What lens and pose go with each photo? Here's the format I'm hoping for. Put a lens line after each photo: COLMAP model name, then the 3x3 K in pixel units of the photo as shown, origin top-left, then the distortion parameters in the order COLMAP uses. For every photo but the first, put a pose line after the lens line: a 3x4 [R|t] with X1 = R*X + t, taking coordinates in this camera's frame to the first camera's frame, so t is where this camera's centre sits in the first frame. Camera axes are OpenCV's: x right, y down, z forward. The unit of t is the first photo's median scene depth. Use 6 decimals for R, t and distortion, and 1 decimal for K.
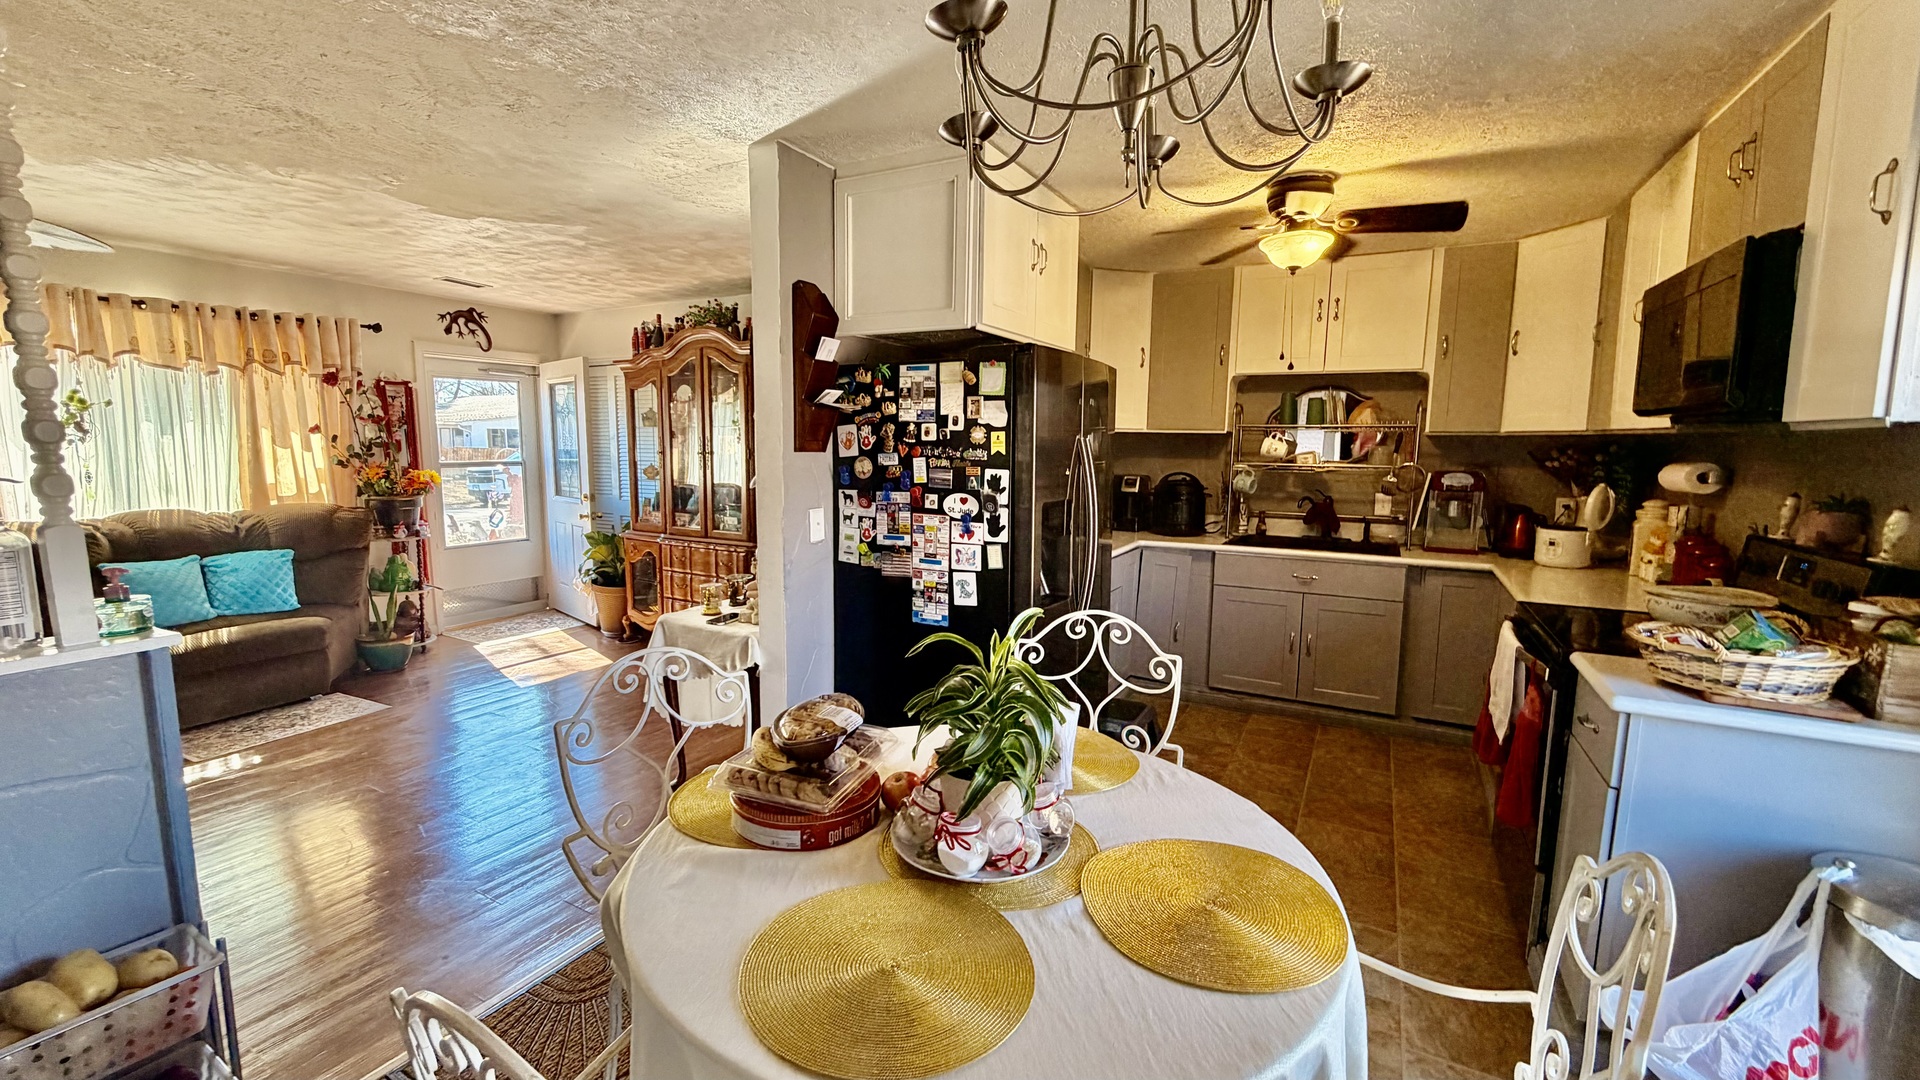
lens RADIAL K [[761.6, 0, 951.8], [0, 761.6, 537.1], [0, 0, 1]] dist [-0.000647, -0.000102]
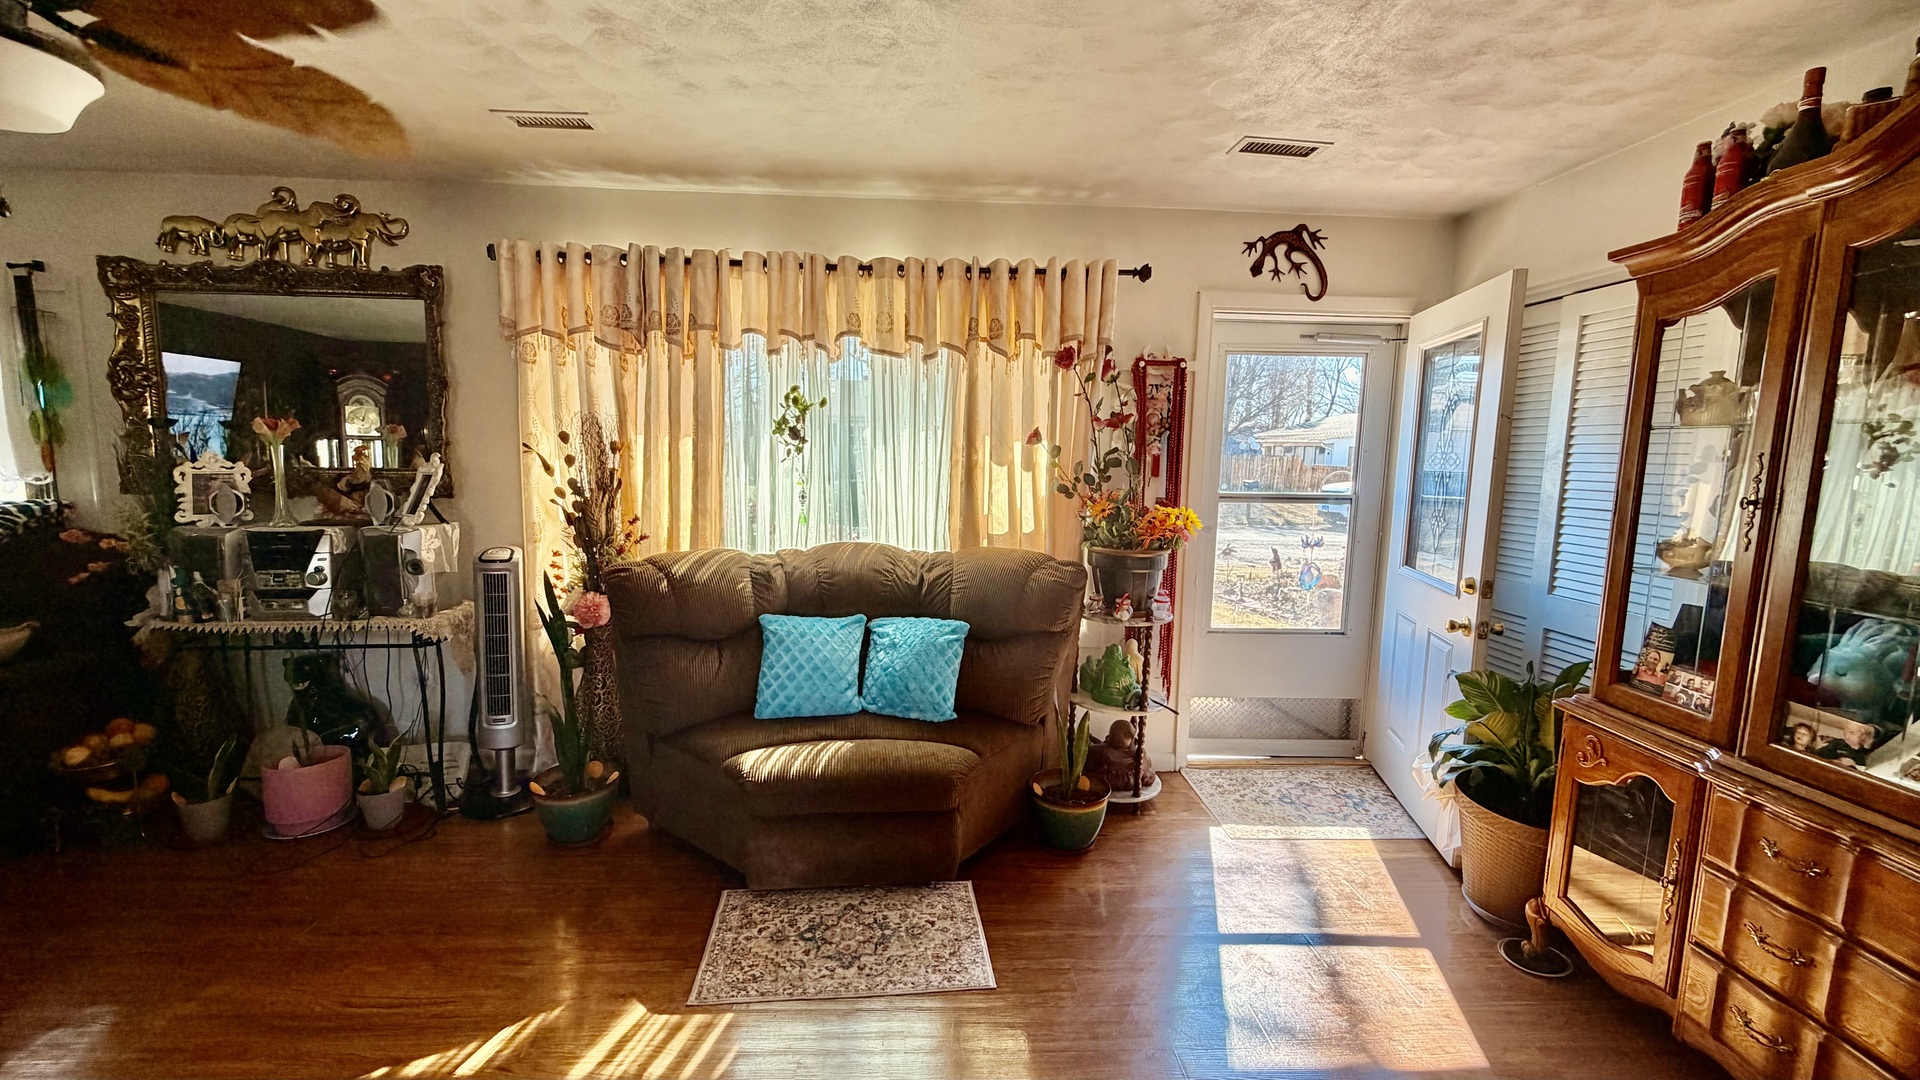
lens RADIAL K [[761.6, 0, 951.8], [0, 761.6, 537.1], [0, 0, 1]] dist [-0.000647, -0.000102]
pose [[0.516190, 0.101773, -0.850406, -0.314604], [-0.122408, 0.991488, 0.044356, -0.077521], [0.847681, 0.081200, 0.524255, 0.607893]]
